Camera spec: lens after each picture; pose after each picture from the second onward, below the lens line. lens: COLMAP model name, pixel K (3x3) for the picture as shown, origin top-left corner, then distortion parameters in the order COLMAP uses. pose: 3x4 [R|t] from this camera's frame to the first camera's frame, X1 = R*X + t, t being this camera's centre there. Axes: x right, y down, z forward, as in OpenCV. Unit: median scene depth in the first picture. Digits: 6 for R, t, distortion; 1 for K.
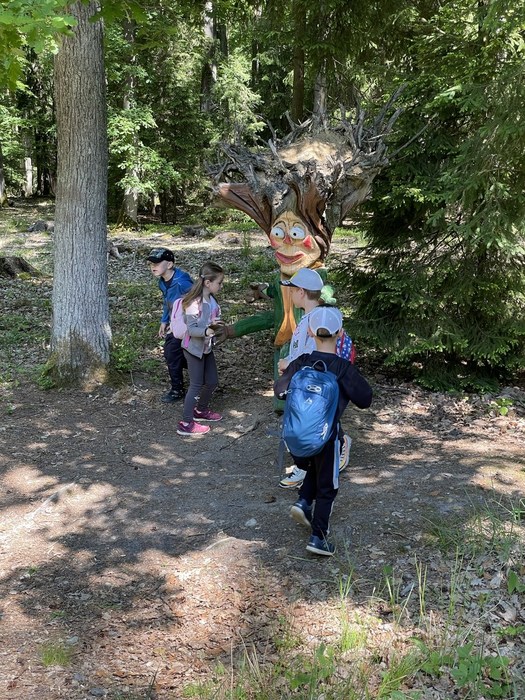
lens RADIAL K [[1031.0, 0, 256.8], [0, 1031.0, 317.5], [0, 0, 1]] dist [0.166140, 0.000000]
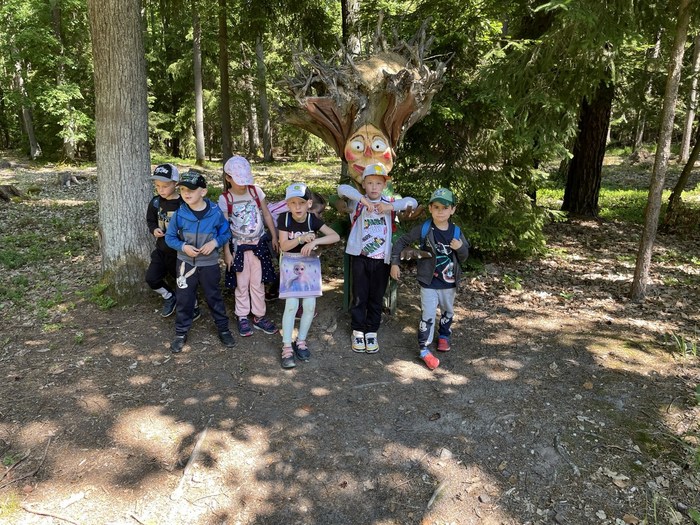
lens RADIAL K [[534.0, 0, 352.3], [0, 534.0, 260.1], [0, 0, 1]] dist [0.040685, -0.042733]
pose [[0.927251, -0.088783, 0.363762, -0.060529], [0.054995, 0.993239, 0.102233, -0.007064], [-0.370379, -0.074791, 0.925865, 0.152031]]
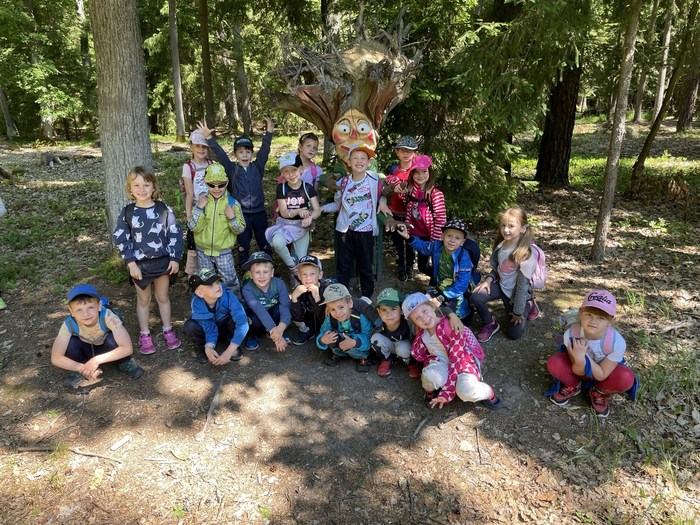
lens RADIAL K [[534.0, 0, 347.0], [0, 534.0, 259.1], [0, 0, 1]] dist [0.040685, -0.042733]
pose [[0.915787, -0.133001, 0.379004, -0.069997], [0.079701, 0.984995, 0.153075, -0.009298], [-0.393676, -0.109978, 0.912647, 0.135348]]
